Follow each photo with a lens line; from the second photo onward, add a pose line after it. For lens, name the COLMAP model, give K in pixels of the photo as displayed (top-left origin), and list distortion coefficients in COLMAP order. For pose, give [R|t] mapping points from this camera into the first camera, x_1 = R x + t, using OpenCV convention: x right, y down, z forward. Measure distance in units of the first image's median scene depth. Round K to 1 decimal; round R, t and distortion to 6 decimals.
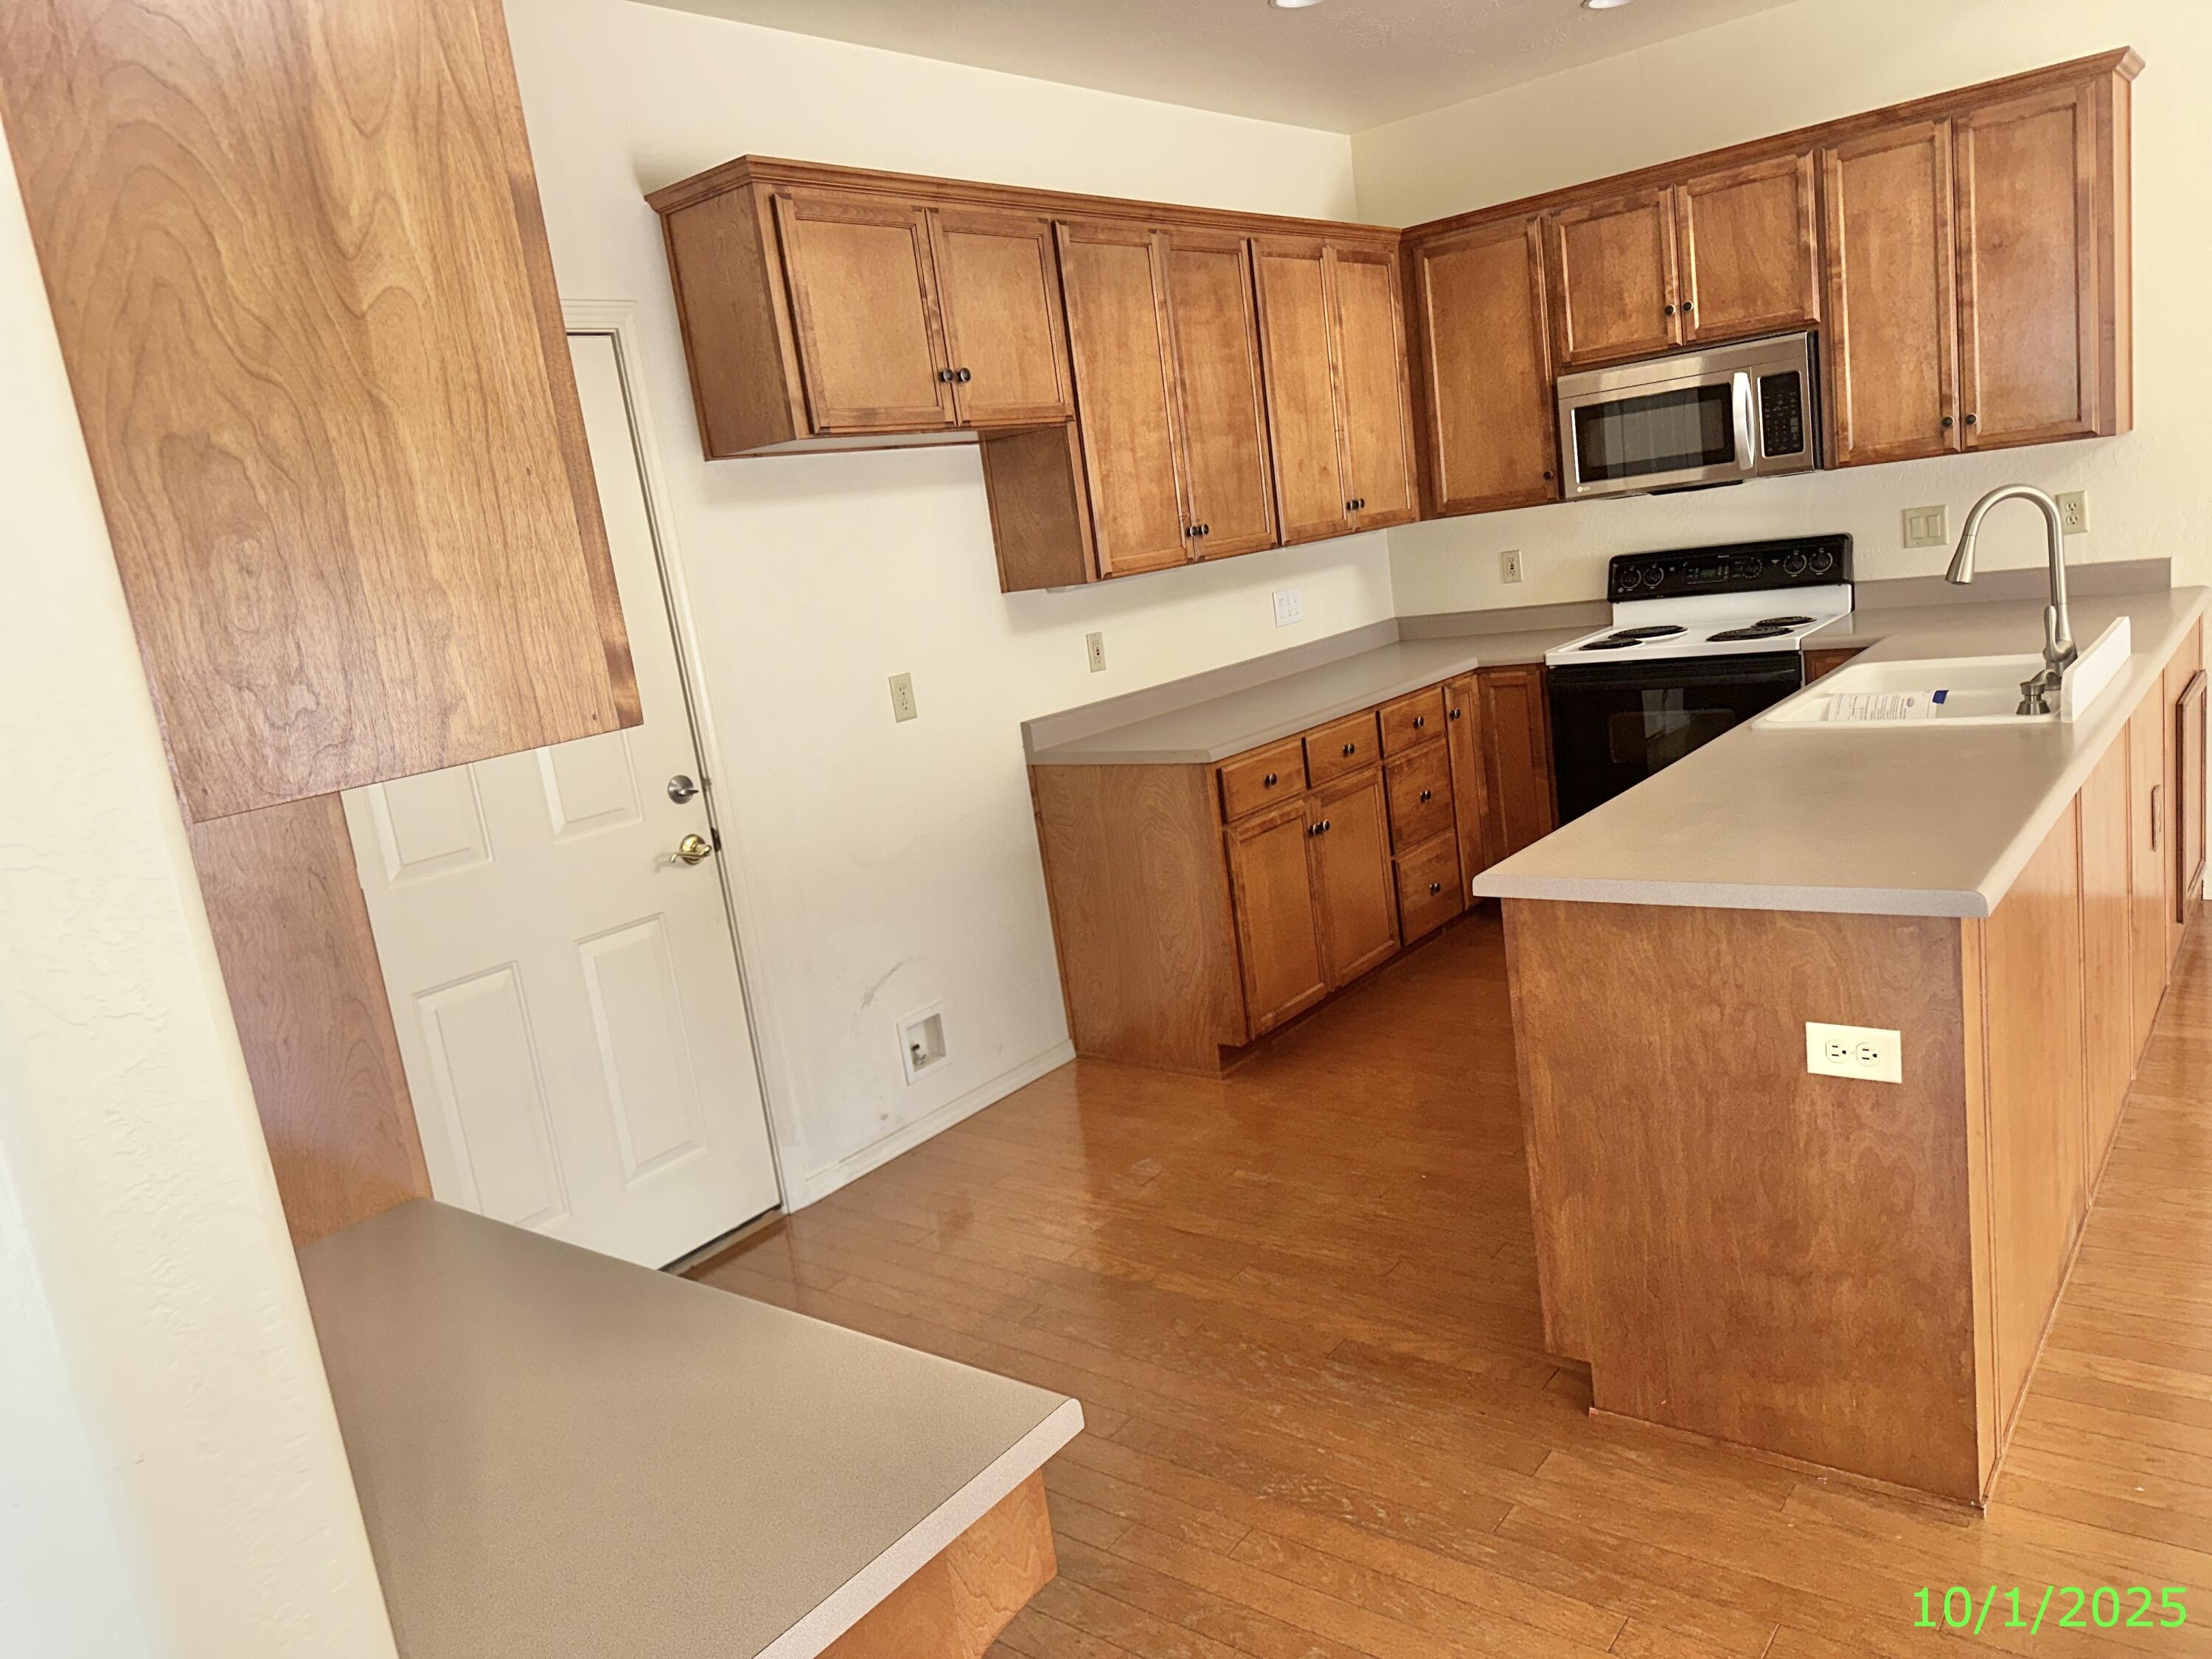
lens RADIAL K [[1555.4, 0, 1092.4], [0, 1555.4, 862.5], [0, 0, 1]] dist [0.053378, -0.057825]
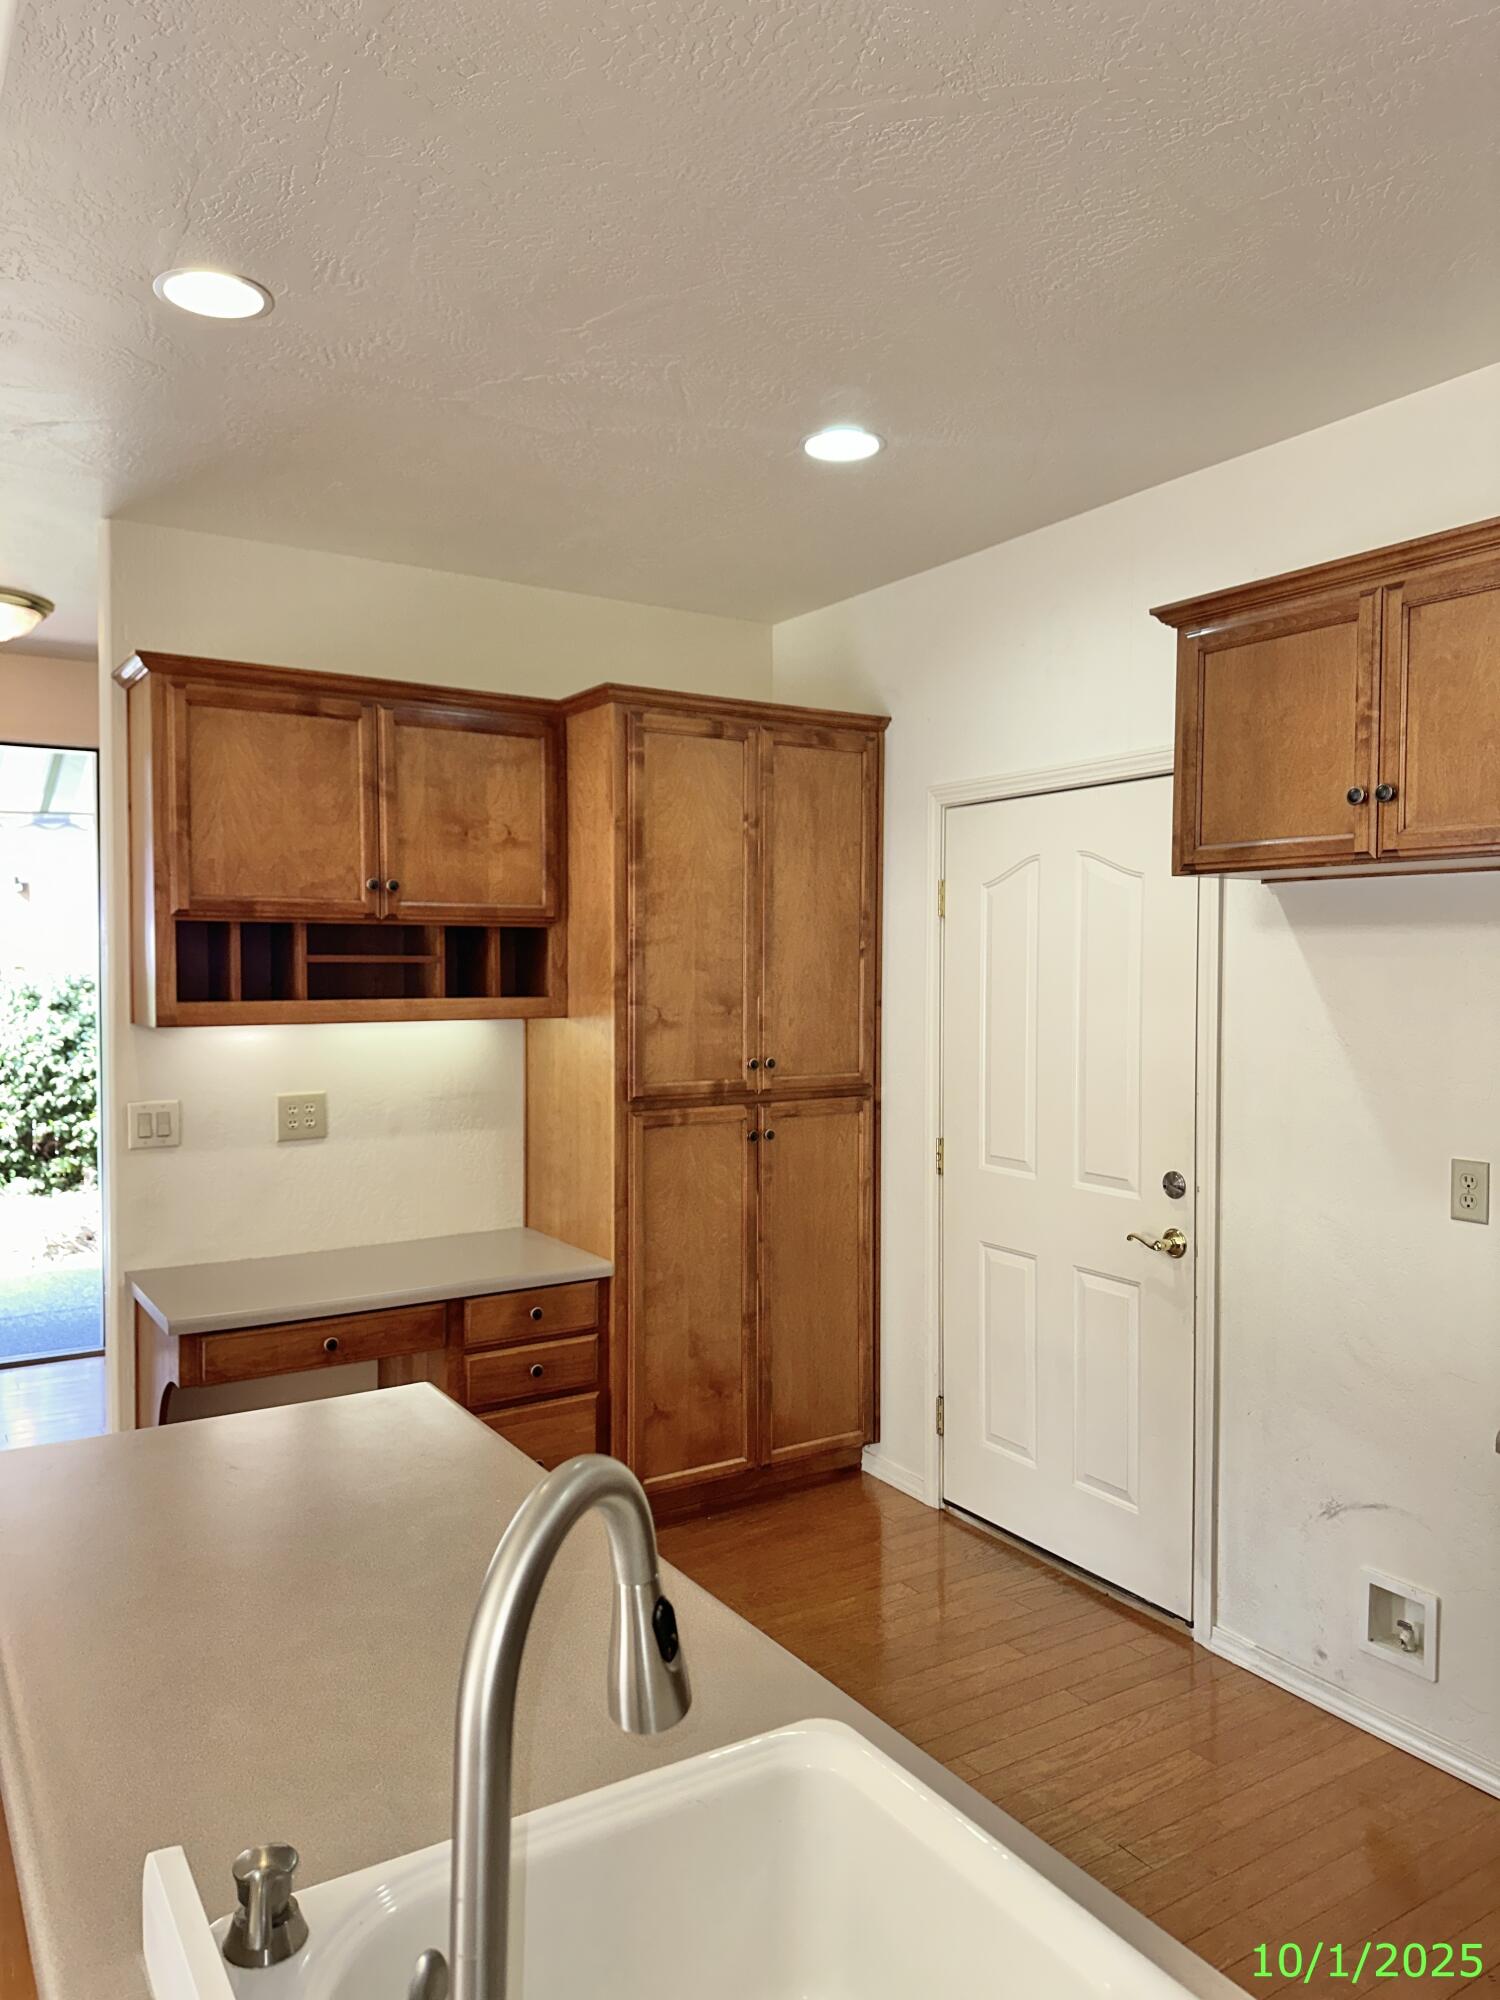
lens RADIAL K [[1406.3, 0, 748.8], [0, 1406.3, 983.1], [0, 0, 1]] dist [0.053378, -0.057825]
pose [[-0.334449, 0.158186, -0.929043, 0.585277], [-0.155493, 0.963039, 0.219951, -0.285842], [0.929498, 0.218022, -0.297490, 0.820750]]
